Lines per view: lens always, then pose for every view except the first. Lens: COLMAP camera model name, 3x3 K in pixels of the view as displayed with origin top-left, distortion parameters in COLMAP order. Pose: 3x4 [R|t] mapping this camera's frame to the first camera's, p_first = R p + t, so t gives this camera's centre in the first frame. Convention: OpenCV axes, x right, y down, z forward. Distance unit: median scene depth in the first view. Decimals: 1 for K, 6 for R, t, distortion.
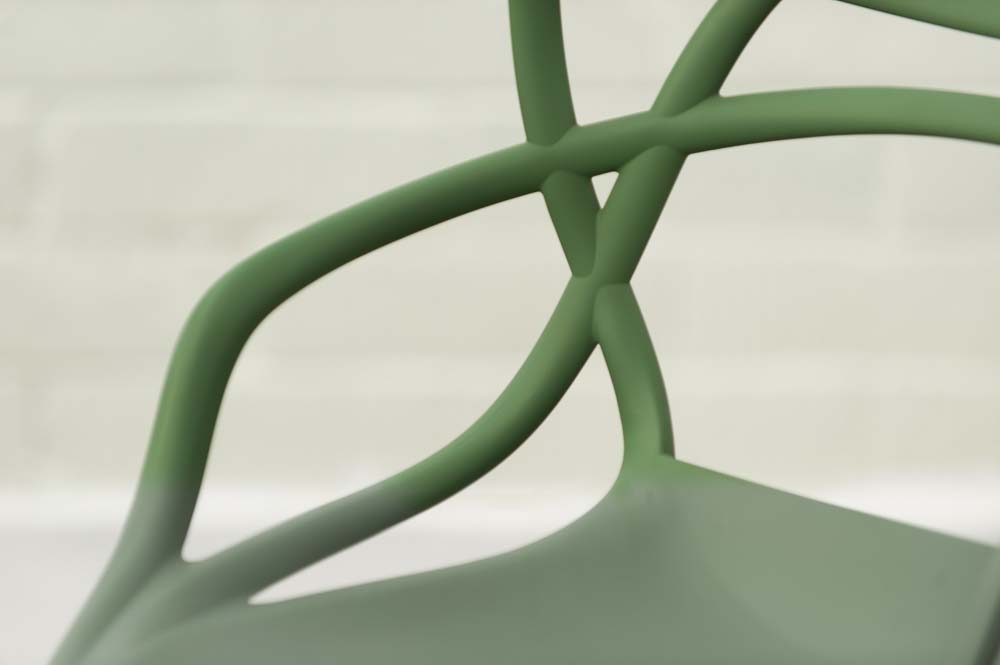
lens RADIAL K [[5612.0, 0, 501.7], [0, 5612.0, 337.0], [0, 0, 1]] dist [4.897019, 0.000000]
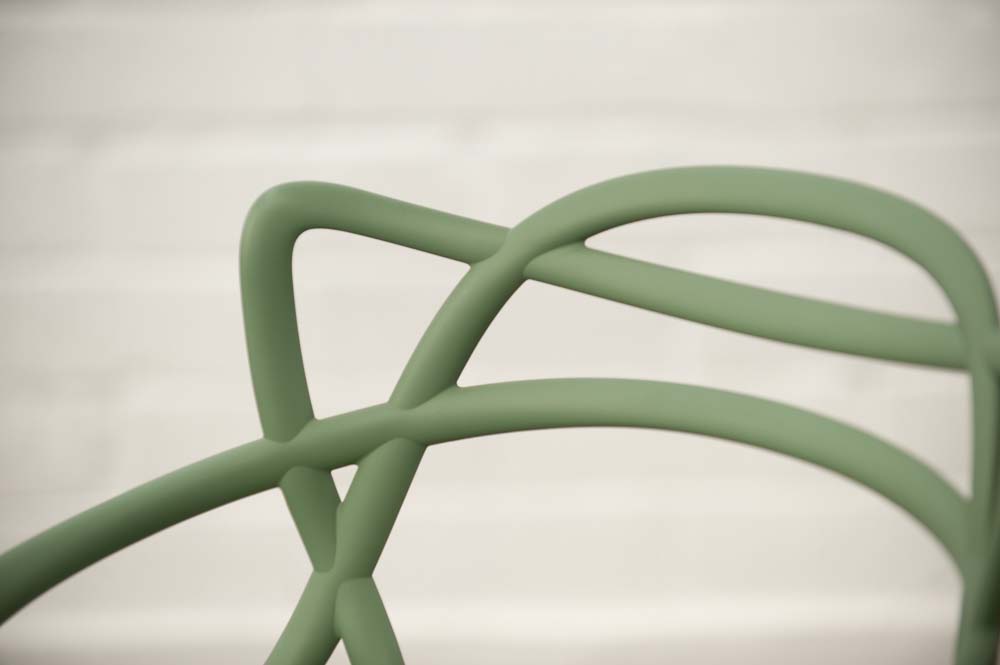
lens RADIAL K [[3883.6, 0, 501.0], [0, 3883.6, 333.1], [0, 0, 1]] dist [0.936348, 0.000000]
pose [[0.998106, -0.021679, 0.057574, 0.006926], [0.025195, 0.997817, -0.061047, -0.009975], [-0.056125, 0.062382, 0.996473, 0.315901]]
